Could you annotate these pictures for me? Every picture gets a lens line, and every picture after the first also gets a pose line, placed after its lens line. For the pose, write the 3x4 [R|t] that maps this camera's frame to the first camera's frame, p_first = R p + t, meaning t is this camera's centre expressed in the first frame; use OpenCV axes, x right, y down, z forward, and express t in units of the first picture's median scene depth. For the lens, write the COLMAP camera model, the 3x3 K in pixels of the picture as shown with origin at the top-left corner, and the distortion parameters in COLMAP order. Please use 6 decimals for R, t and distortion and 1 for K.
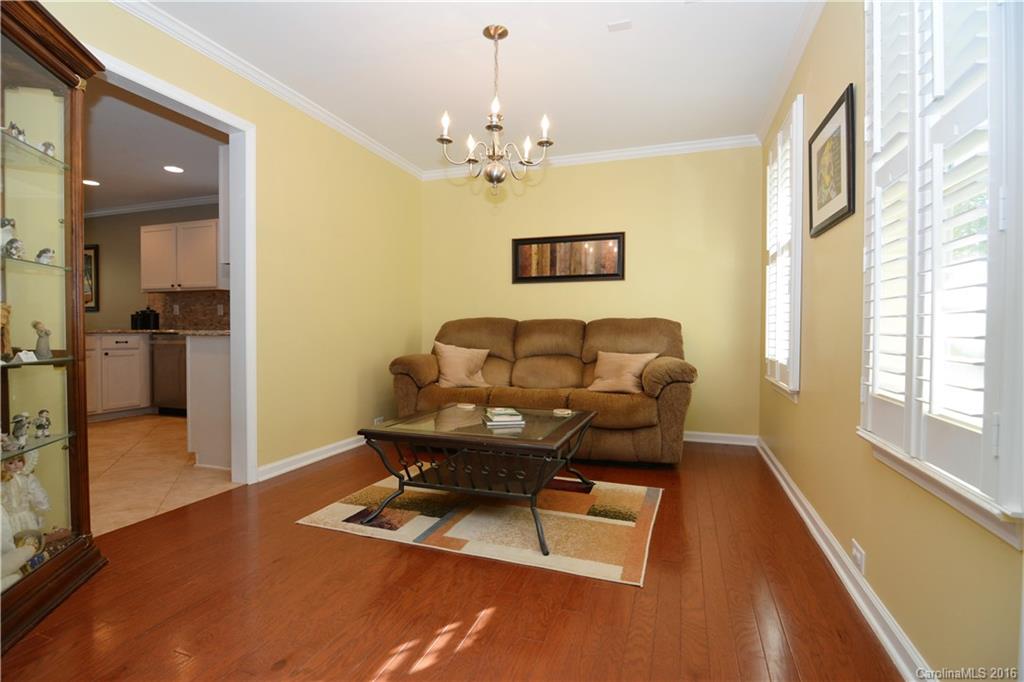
lens RADIAL K [[494.3, 0, 512.0], [0, 494.3, 341.0], [0, 0, 1]] dist [-0.013036, -0.000838]
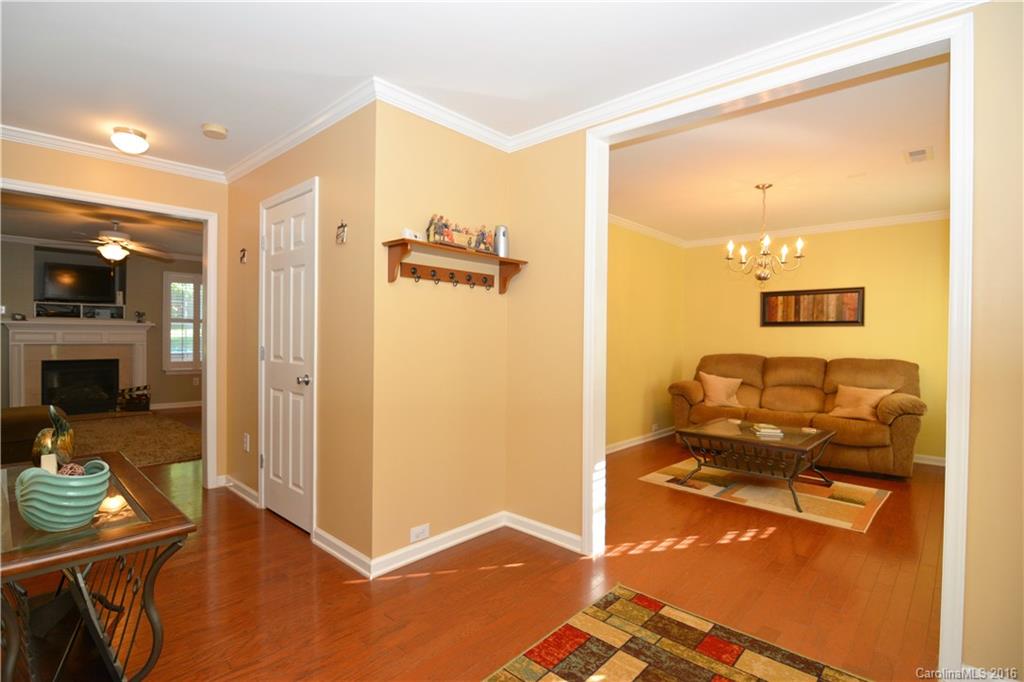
lens RADIAL K [[494.3, 0, 512.0], [0, 494.3, 341.0], [0, 0, 1]] dist [-0.013036, -0.000838]
pose [[0.914404, 0.011251, -0.404647, -0.090608], [-0.017318, 0.999786, -0.011336, -0.068784], [0.404433, 0.017373, 0.914403, -0.542769]]
